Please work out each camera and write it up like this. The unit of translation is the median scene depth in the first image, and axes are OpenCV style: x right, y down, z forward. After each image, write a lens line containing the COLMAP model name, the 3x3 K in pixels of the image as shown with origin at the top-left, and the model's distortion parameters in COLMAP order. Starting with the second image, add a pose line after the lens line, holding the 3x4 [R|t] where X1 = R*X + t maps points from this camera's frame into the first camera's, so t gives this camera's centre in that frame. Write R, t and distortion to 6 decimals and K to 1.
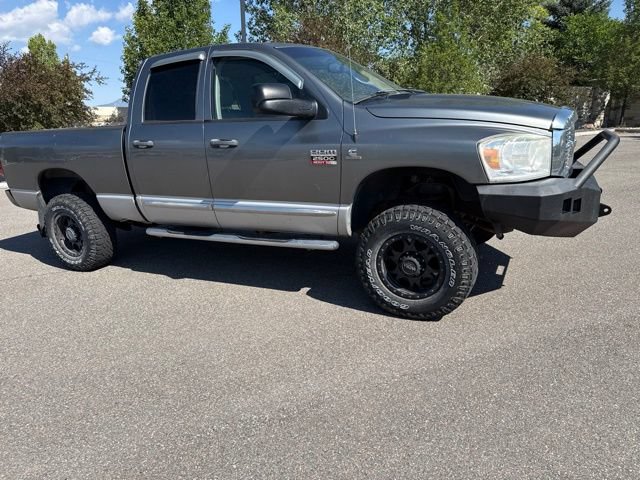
lens RADIAL K [[460.2, 0, 321.9], [0, 460.2, 245.6], [0, 0, 1]] dist [-0.006251, -0.005060]
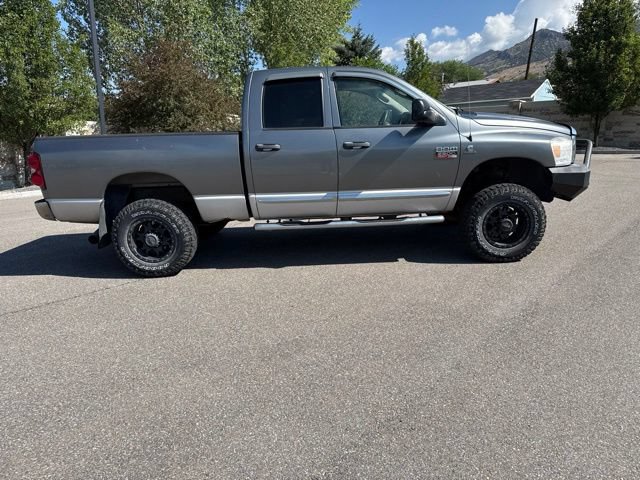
lens RADIAL K [[455.2, 0, 320.0], [0, 455.2, 240.0], [0, 0, 1]] dist [0.019264, -0.024937]
pose [[0.895714, -0.085319, 0.436367, -0.823365], [0.112615, 0.992949, -0.037016, 0.065817], [-0.430132, 0.082298, 0.899007, -0.045094]]
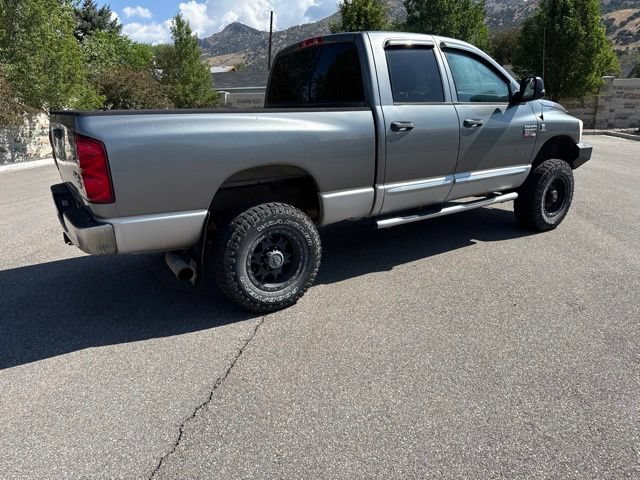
lens RADIAL K [[456.1, 0, 317.7], [0, 456.1, 253.0], [0, 0, 1]] dist [0.002275, -0.007363]
pose [[0.494123, -0.223348, 0.840213, -1.388179], [0.237281, 0.964392, 0.116815, -0.127219], [-0.836385, 0.141645, 0.529524, 0.729892]]
